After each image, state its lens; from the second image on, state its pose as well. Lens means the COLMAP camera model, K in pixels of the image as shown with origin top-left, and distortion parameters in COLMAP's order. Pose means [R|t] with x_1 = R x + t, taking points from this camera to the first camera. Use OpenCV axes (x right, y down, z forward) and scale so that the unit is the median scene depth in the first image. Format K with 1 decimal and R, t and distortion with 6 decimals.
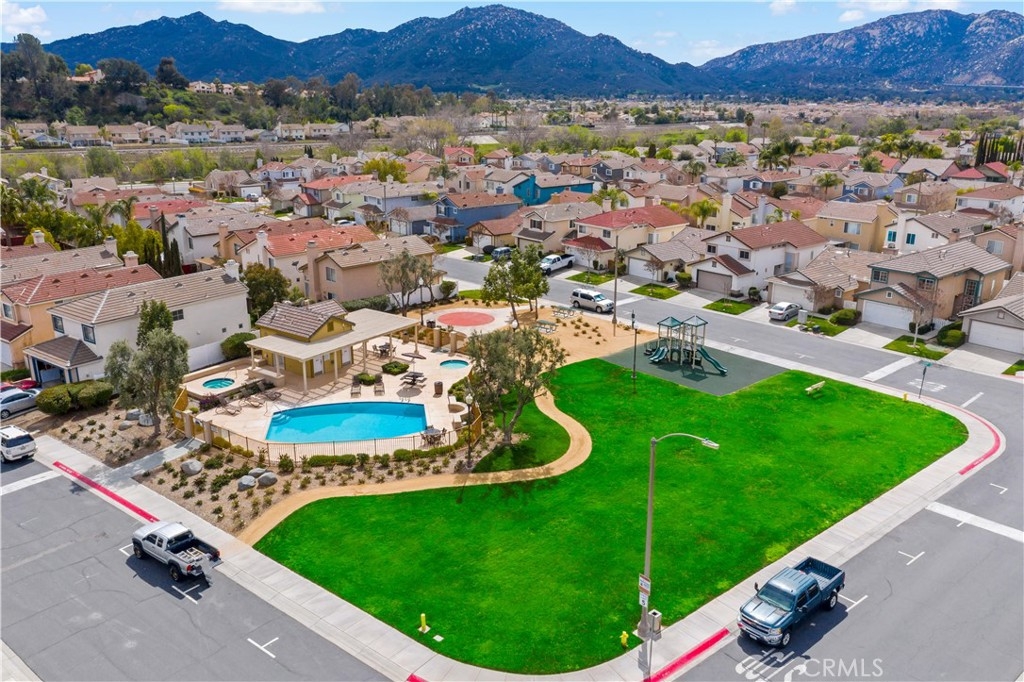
lens RADIAL K [[808.8, 0, 513.9], [0, 808.8, 340.7], [0, 0, 1]] dist [-0.006943, 0.005163]
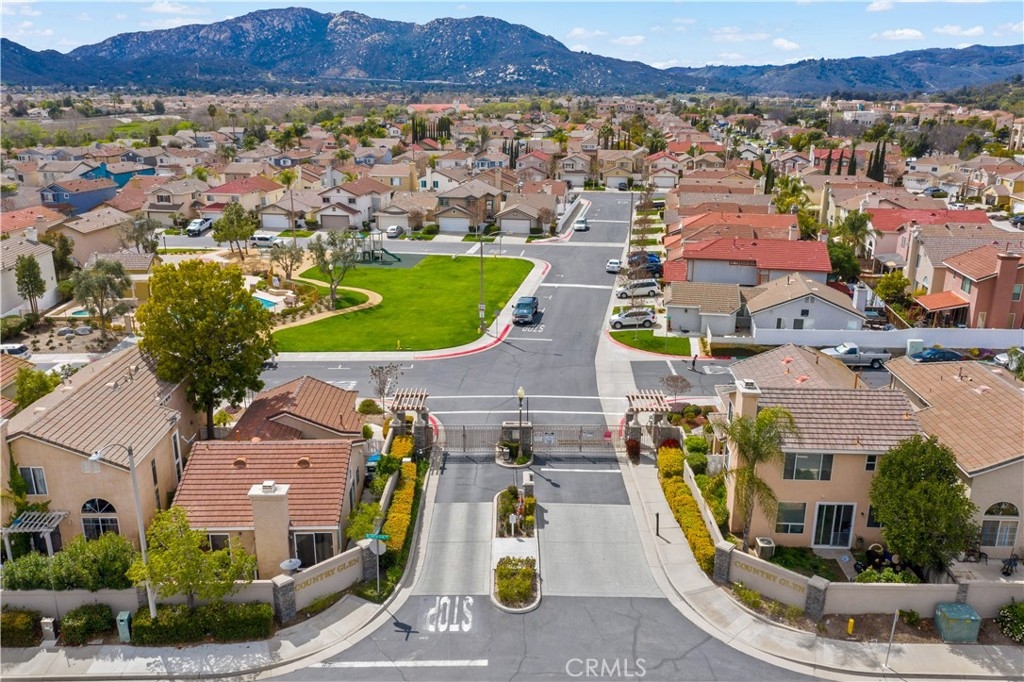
lens RADIAL K [[808.8, 0, 512.7], [0, 808.8, 344.0], [0, 0, 1]] dist [-0.006943, 0.005163]
pose [[0.766917, -0.191657, 0.612459, -0.352137], [0.183379, 0.980018, 0.077051, 0.070932], [-0.614988, 0.053221, 0.786738, -0.254136]]
